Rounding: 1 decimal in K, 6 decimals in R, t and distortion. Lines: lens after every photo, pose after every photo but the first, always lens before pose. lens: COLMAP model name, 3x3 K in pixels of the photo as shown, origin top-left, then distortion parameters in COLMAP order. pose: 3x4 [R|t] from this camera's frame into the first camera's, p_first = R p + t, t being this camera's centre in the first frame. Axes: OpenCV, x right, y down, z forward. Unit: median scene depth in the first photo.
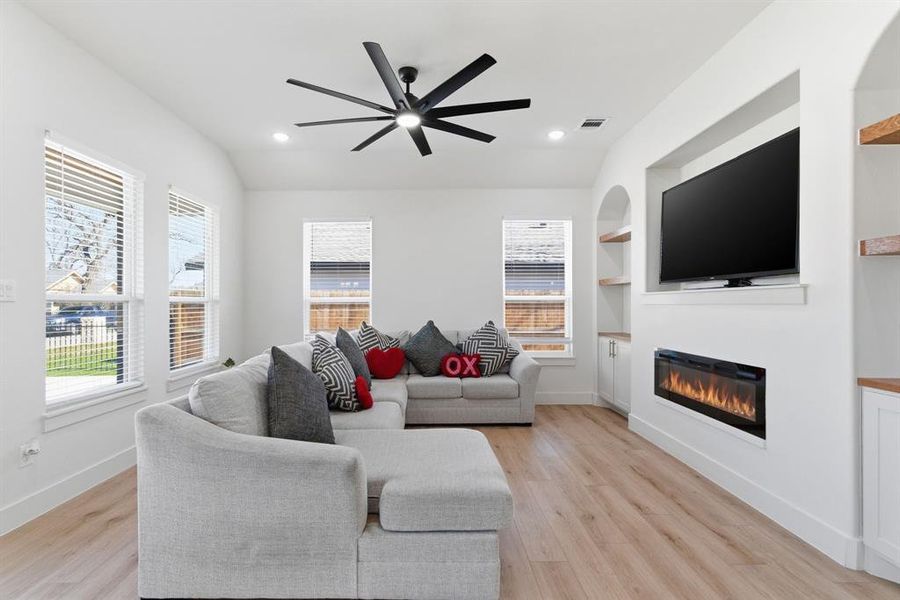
lens RADIAL K [[417.0, 0, 430.1], [0, 417.0, 301.5], [0, 0, 1]] dist [0.002691, 0.000719]
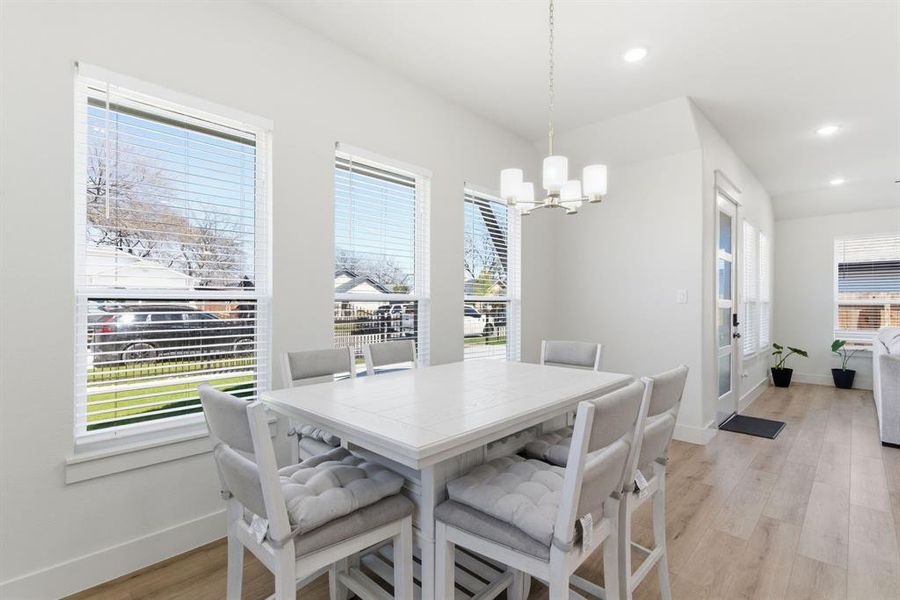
lens RADIAL K [[410.3, 0, 453.8], [0, 410.3, 303.0], [0, 0, 1]] dist [-0.000709, 0.000170]
pose [[0.720955, 0.002572, -0.692977, -0.317030], [-0.001898, 0.999997, 0.001737, -0.000248], [0.692979, 0.000063, 0.720958, -0.786989]]
